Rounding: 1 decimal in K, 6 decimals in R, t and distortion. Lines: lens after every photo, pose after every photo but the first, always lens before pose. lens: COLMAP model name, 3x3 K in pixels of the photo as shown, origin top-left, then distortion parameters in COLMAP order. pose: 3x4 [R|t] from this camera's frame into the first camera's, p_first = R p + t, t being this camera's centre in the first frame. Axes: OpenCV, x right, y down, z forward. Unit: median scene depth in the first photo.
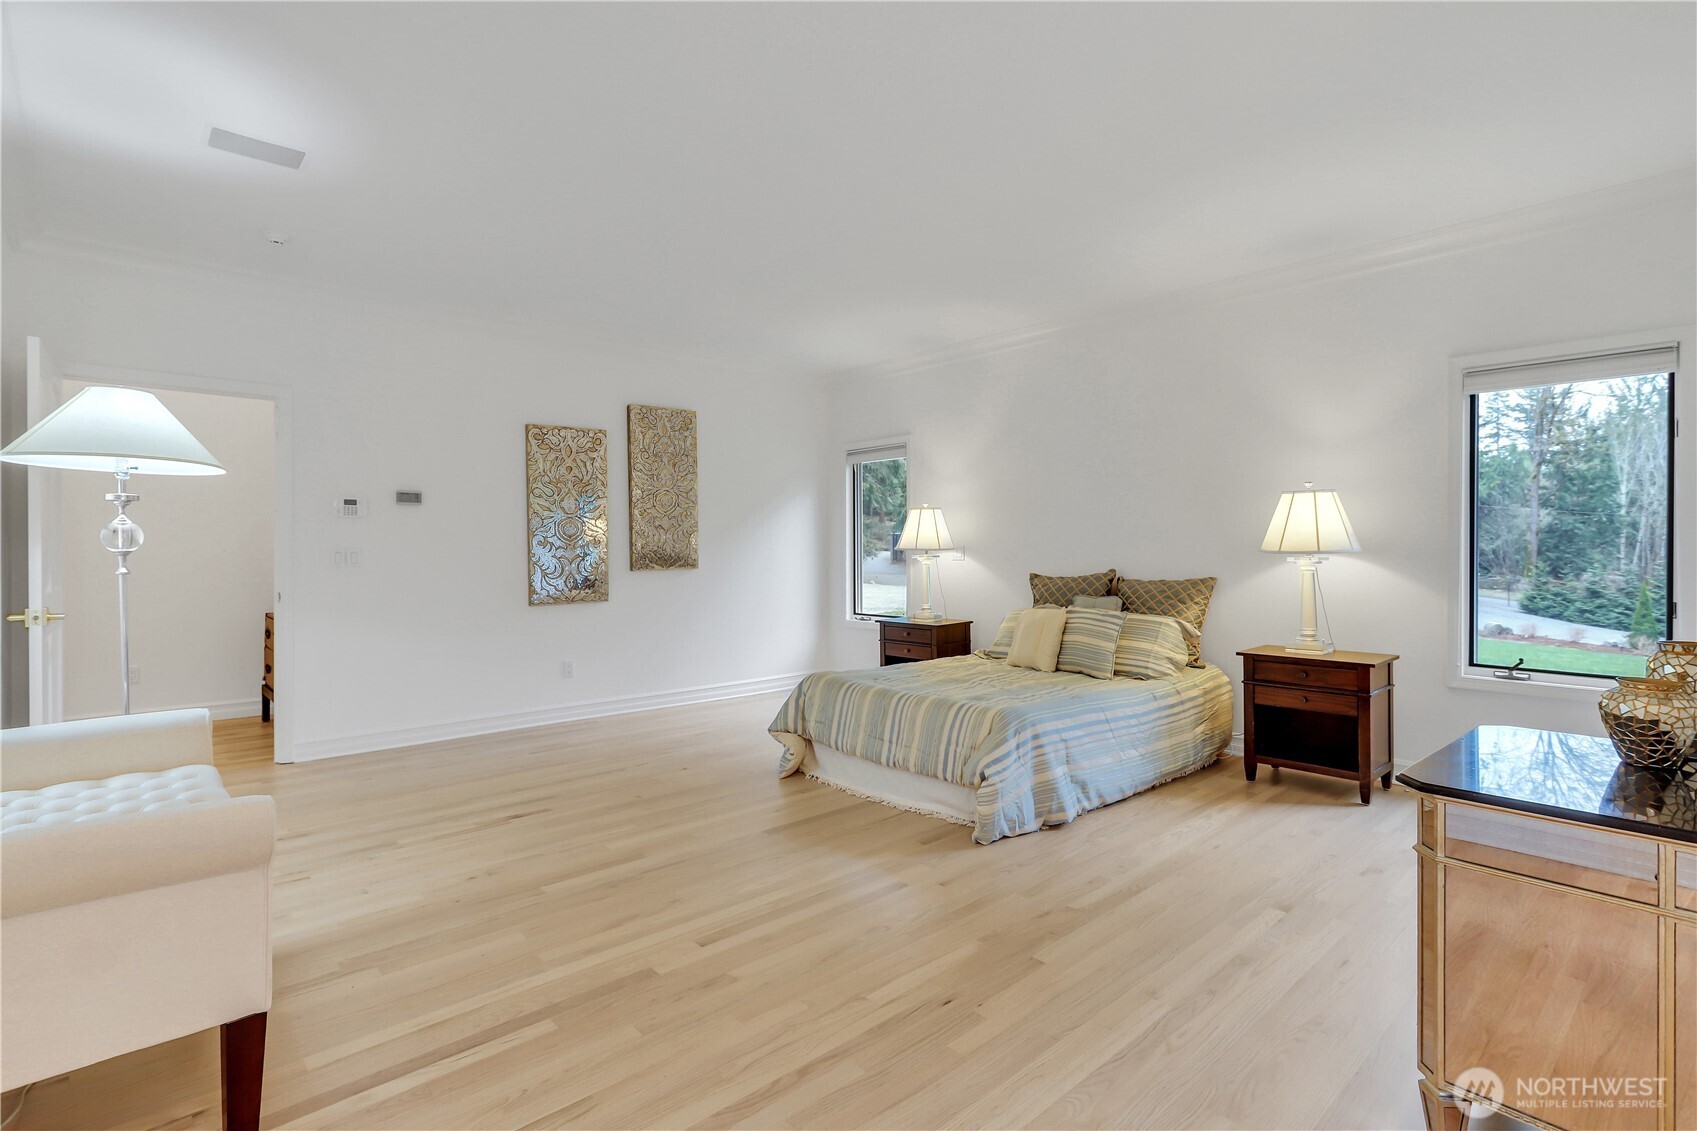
lens RADIAL K [[798.3, 0, 846.7], [0, 798.3, 558.4], [0, 0, 1]] dist [0.001404, 0.002487]
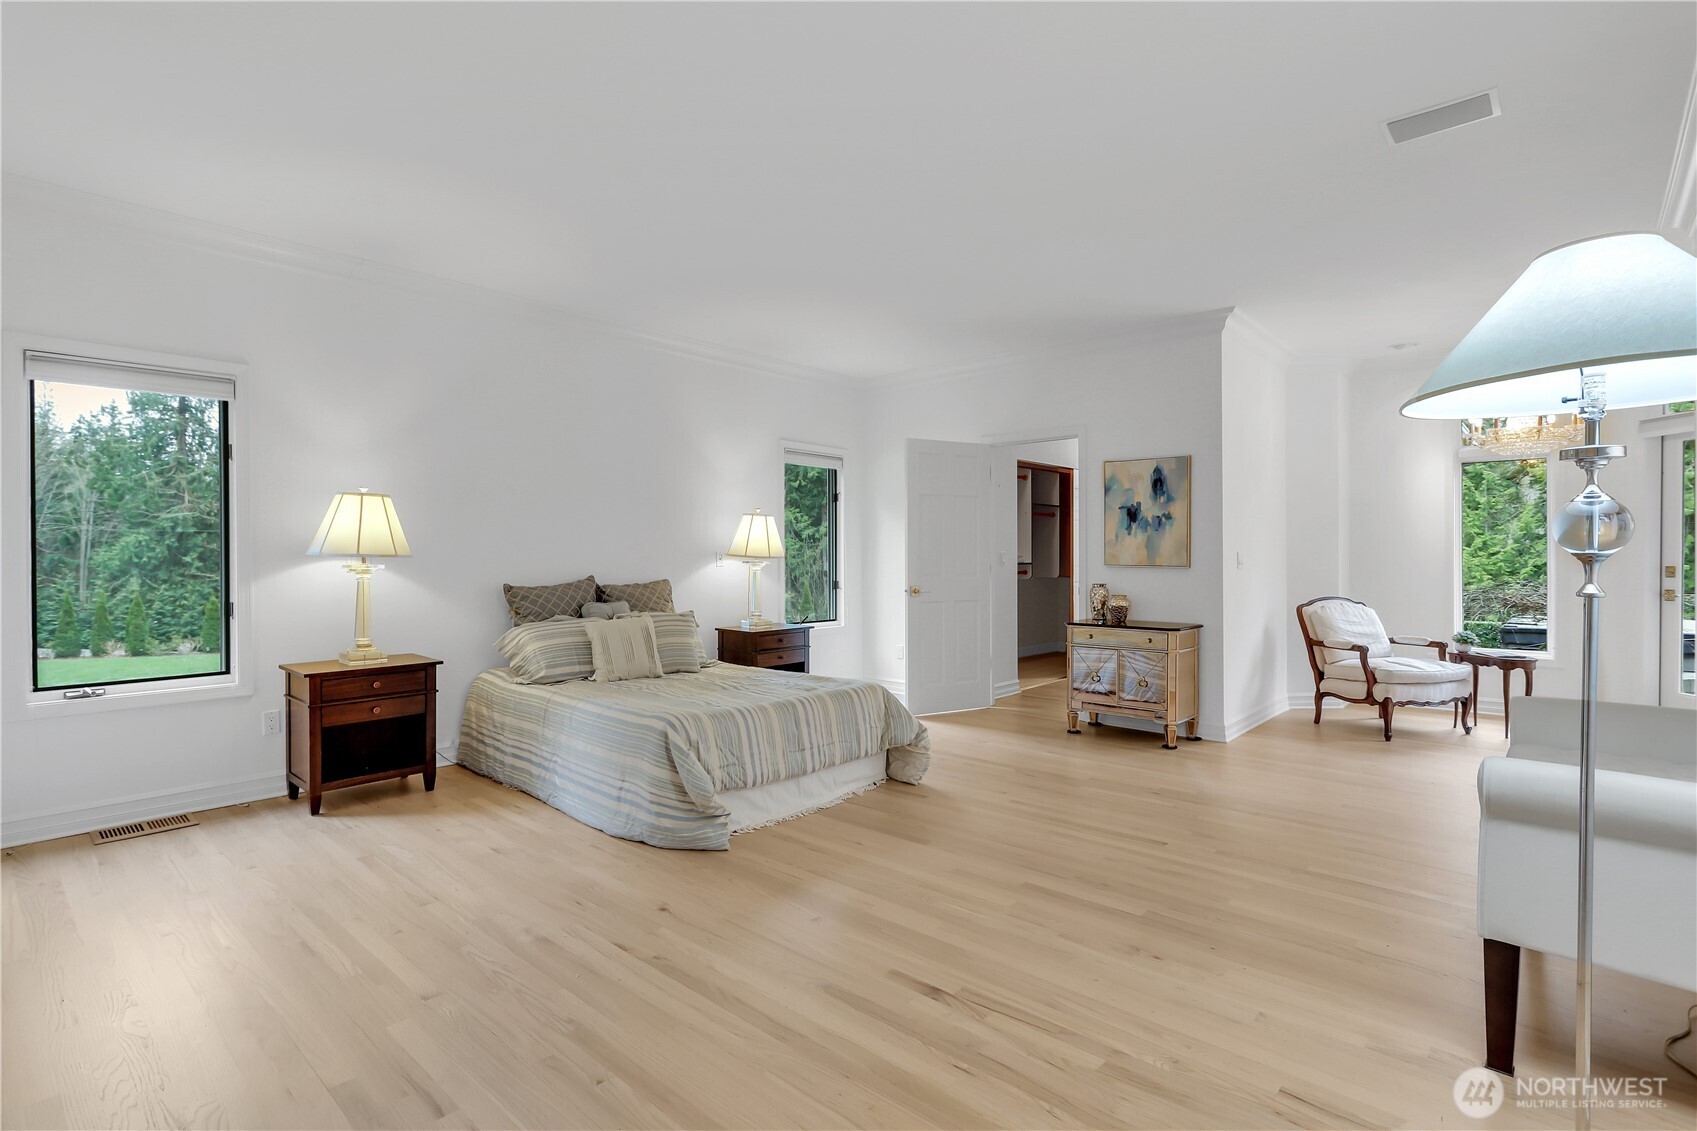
lens RADIAL K [[798.3, 0, 842.1], [0, 798.3, 560.6], [0, 0, 1]] dist [0.001404, 0.002487]
pose [[-0.080721, 0.001335, 0.996736, -0.875360], [0.007061, 0.999975, -0.000768, -0.003705], [-0.996712, 0.006976, -0.080728, 0.964801]]
